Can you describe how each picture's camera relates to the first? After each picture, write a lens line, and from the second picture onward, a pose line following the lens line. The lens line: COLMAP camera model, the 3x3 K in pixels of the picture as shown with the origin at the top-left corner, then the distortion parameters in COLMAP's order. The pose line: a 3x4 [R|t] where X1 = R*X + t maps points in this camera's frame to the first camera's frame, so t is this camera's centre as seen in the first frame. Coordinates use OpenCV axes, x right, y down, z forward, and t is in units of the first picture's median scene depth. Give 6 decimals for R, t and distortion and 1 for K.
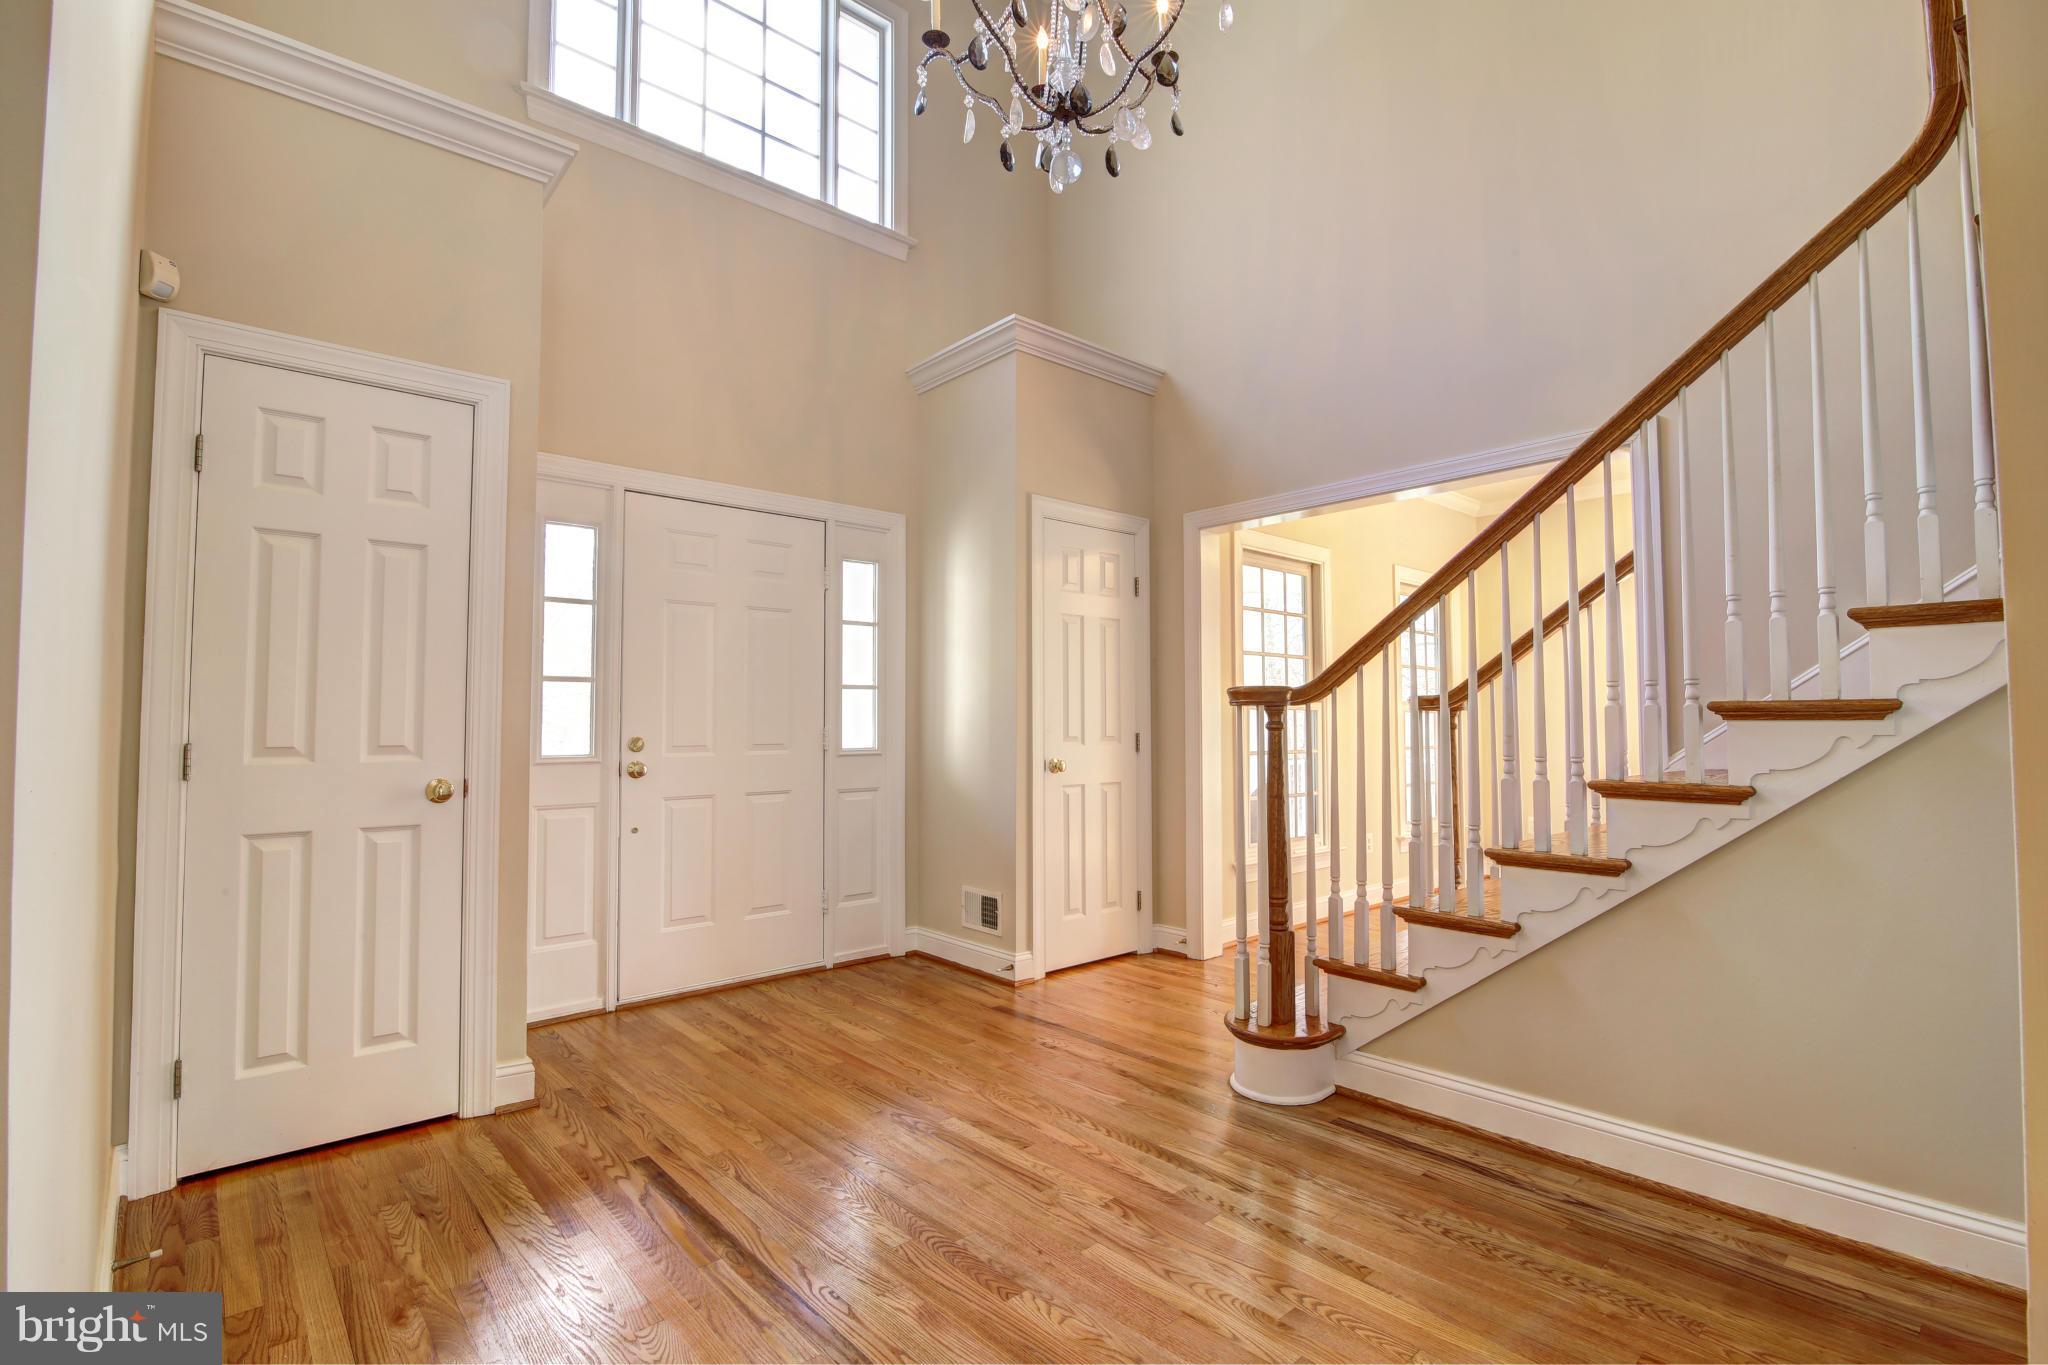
lens RADIAL K [[944.8, 0, 1024.0], [0, 944.8, 682.5], [0, 0, 1]] dist [-0.023617, 0.001314]
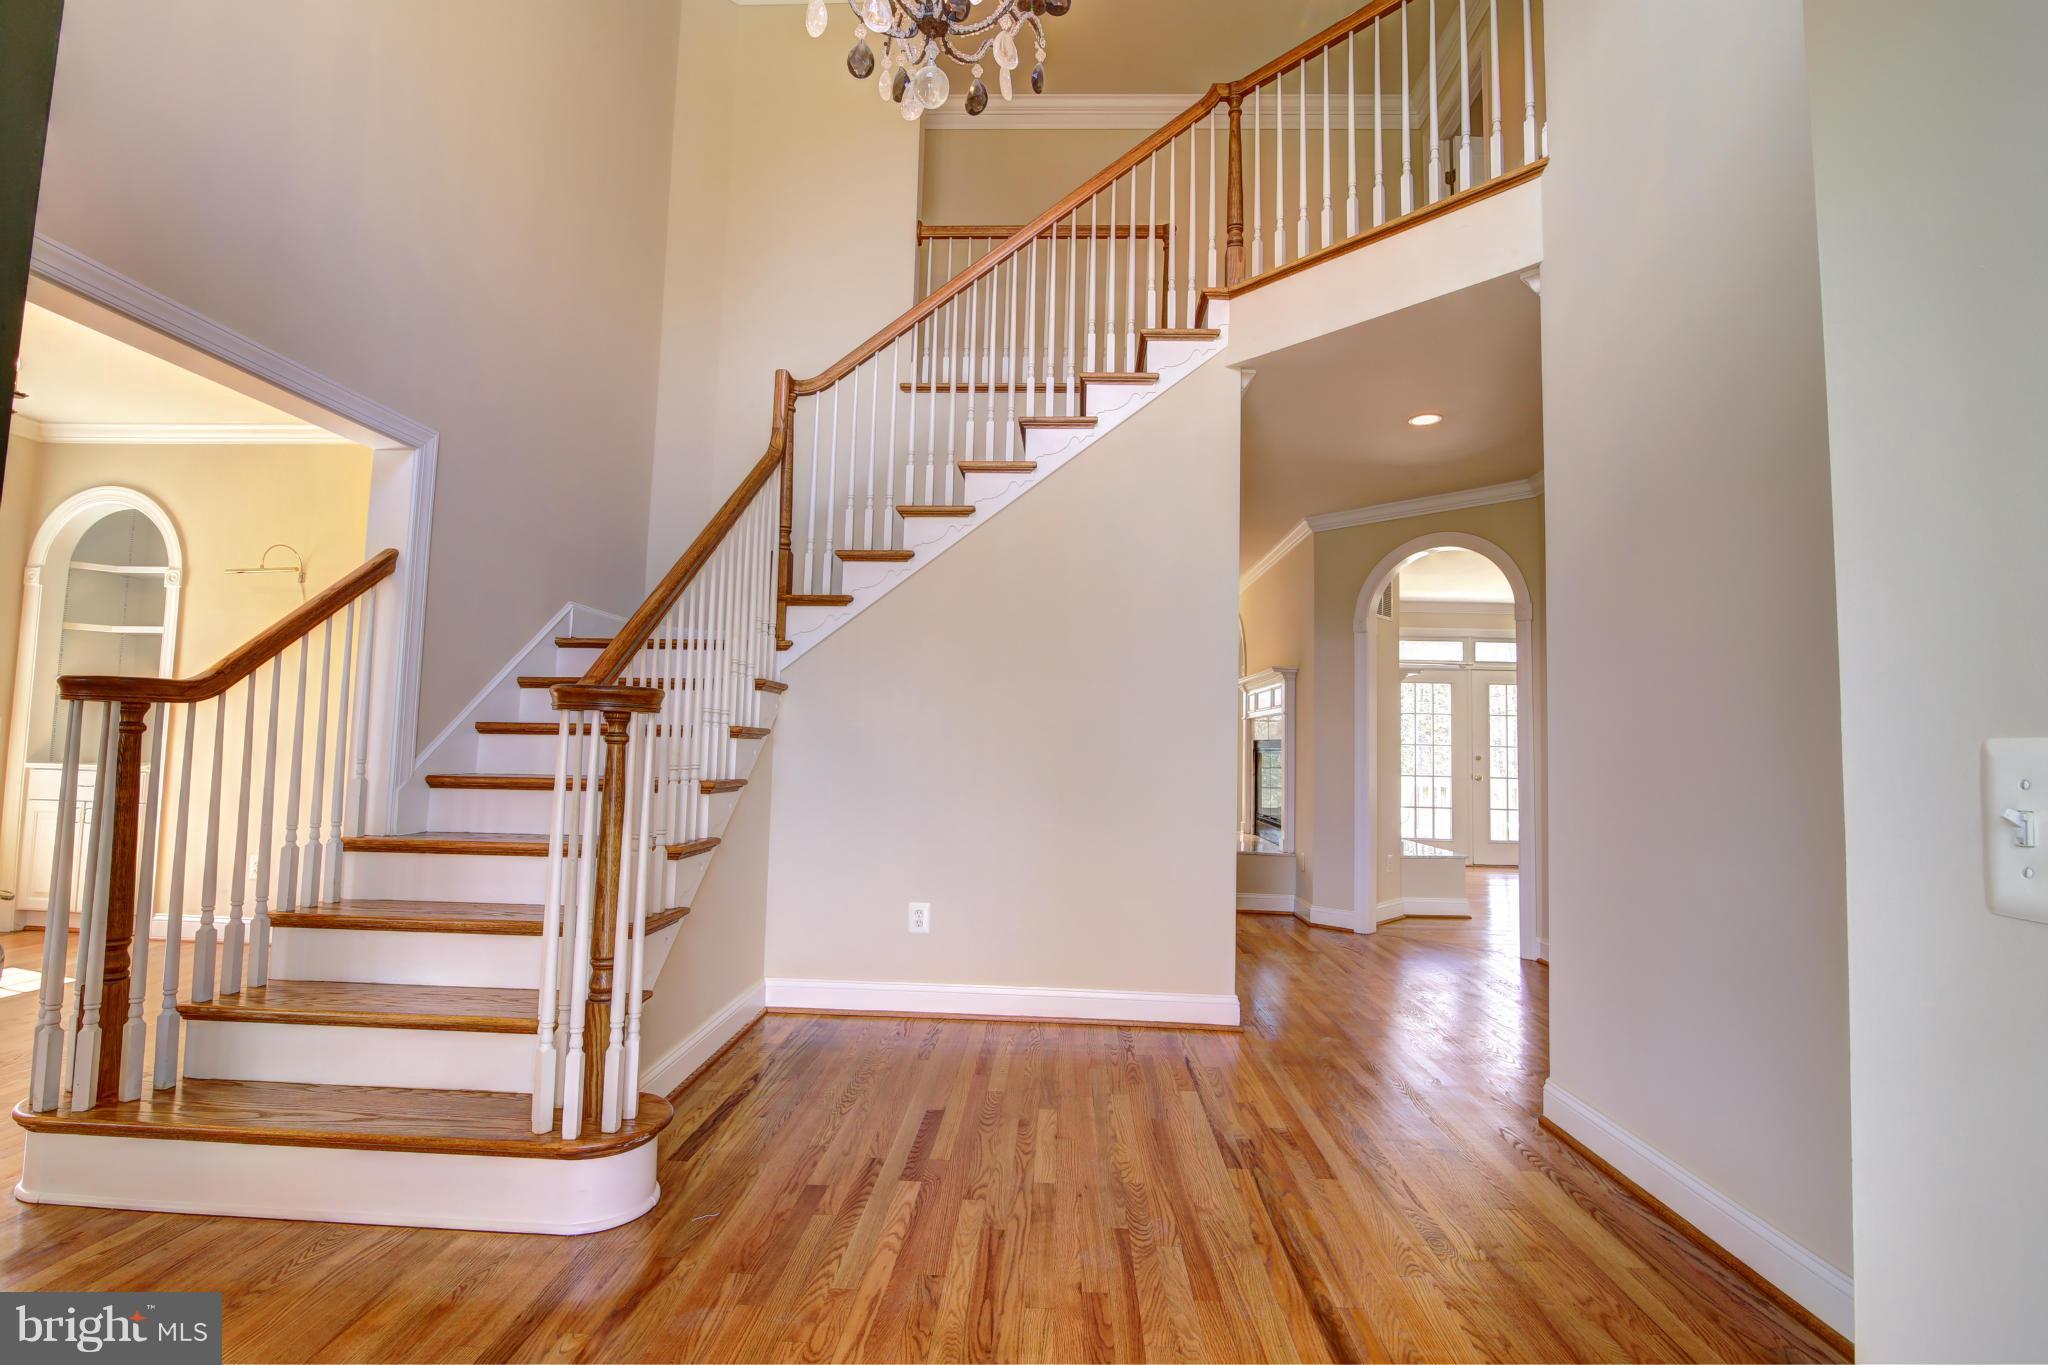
lens RADIAL K [[944.8, 0, 1024.0], [0, 944.8, 682.5], [0, 0, 1]] dist [-0.023617, 0.001314]
pose [[-0.711469, 0.028897, 0.702123, -0.456141], [-0.041204, 0.995720, -0.082733, 0.039539], [-0.701508, -0.087793, -0.707233, 1.132849]]
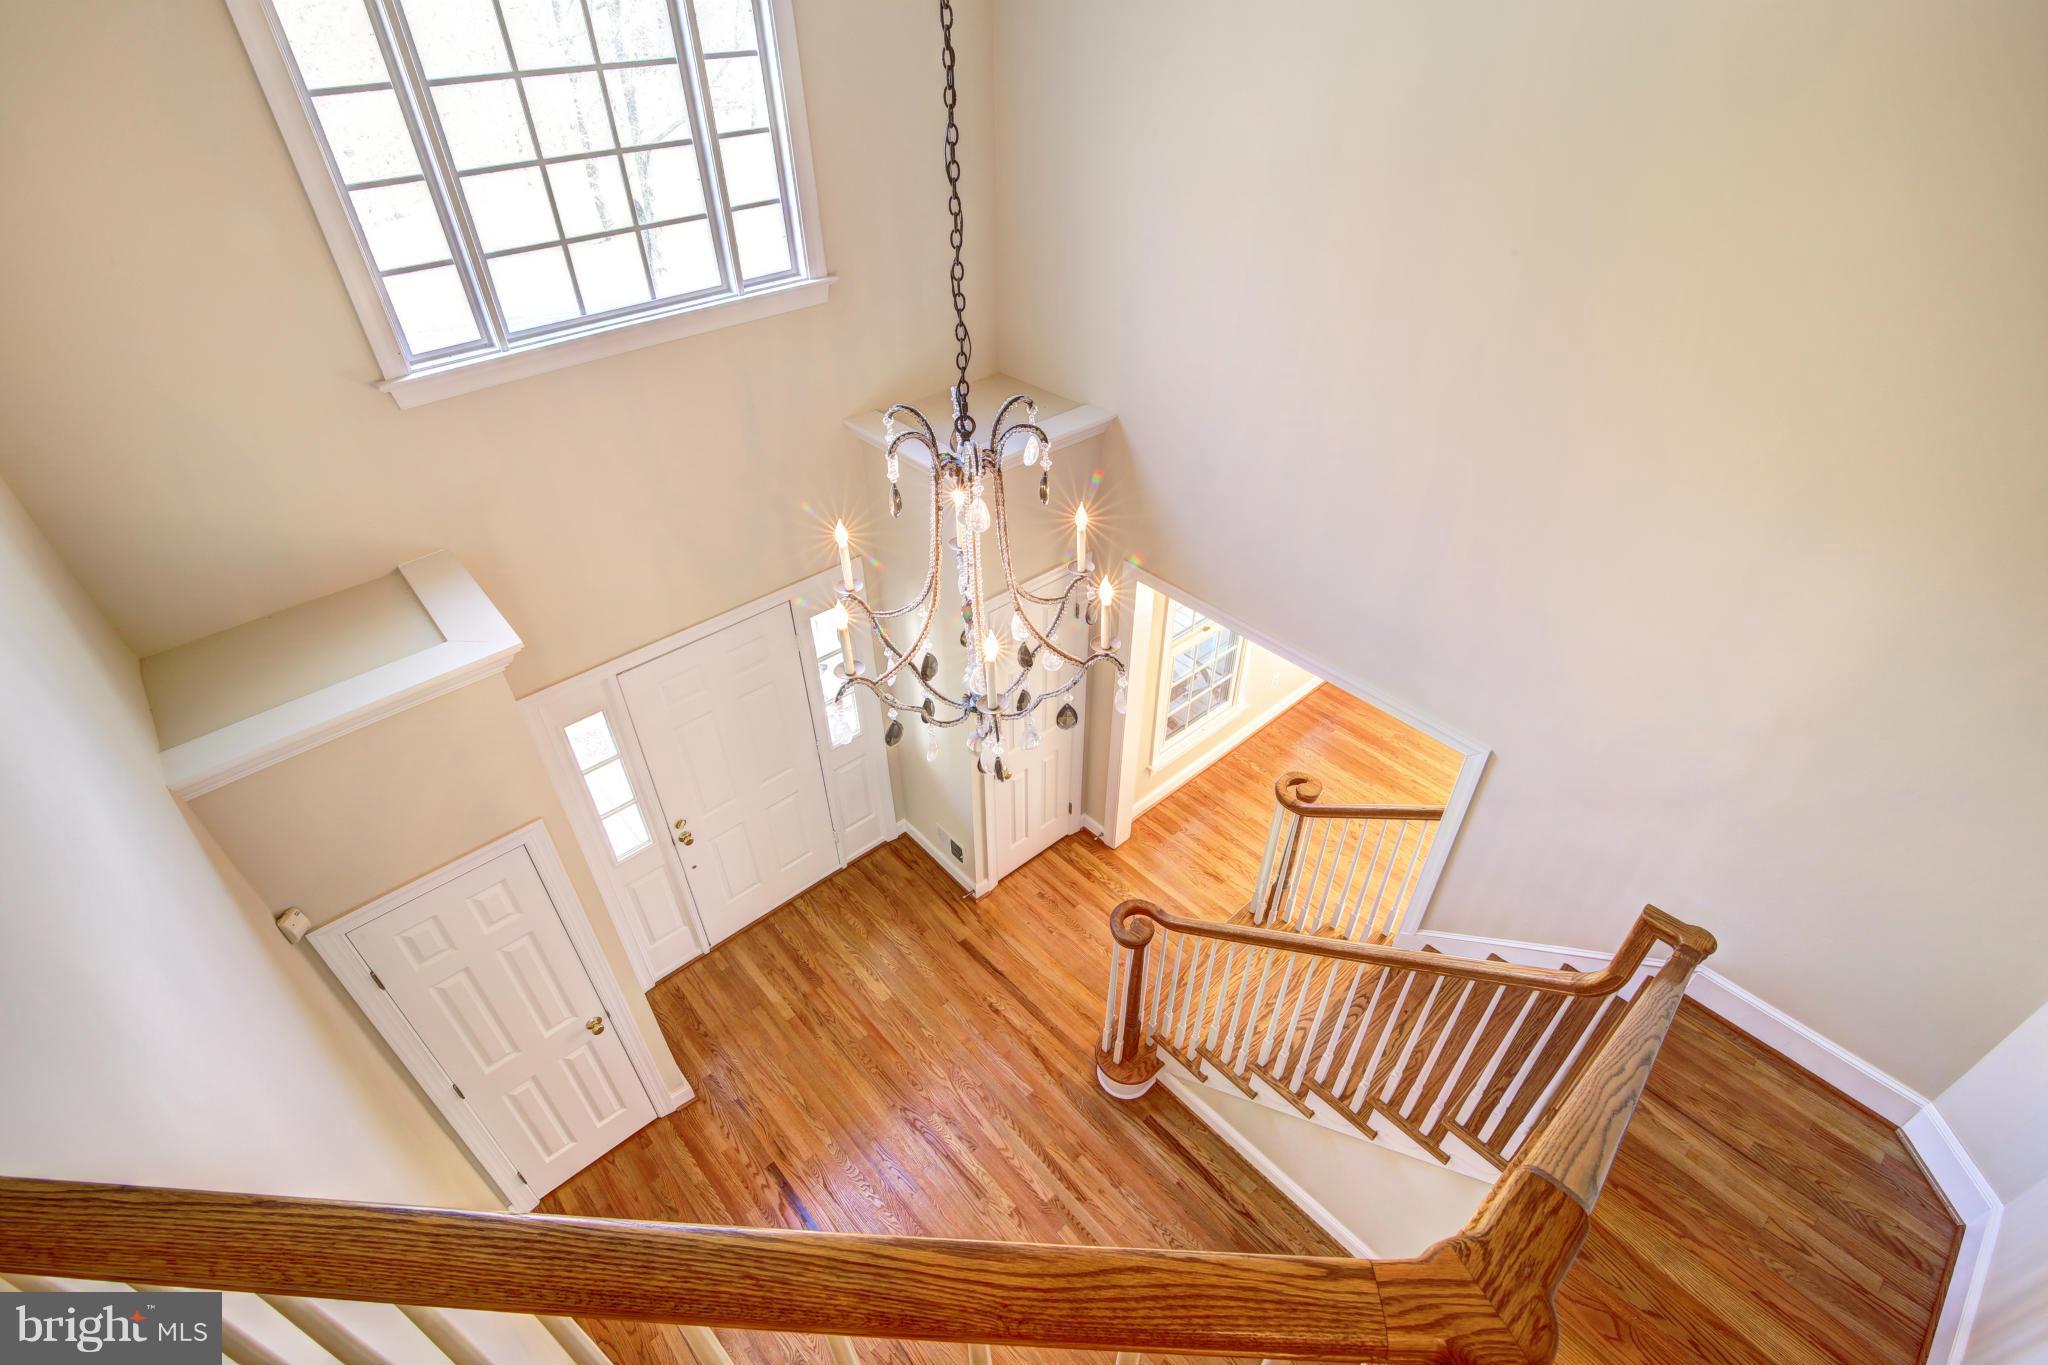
lens RADIAL K [[969.2, 0, 1024.0], [0, 969.2, 682.5], [0, 0, 1]] dist [-0.014028, 0.000856]
pose [[0.999992, -0.003794, 0.000983, 0.075106], [0.002192, 0.749365, 0.662154, -1.076310], [-0.003249, -0.662147, 0.749367, 0.127232]]
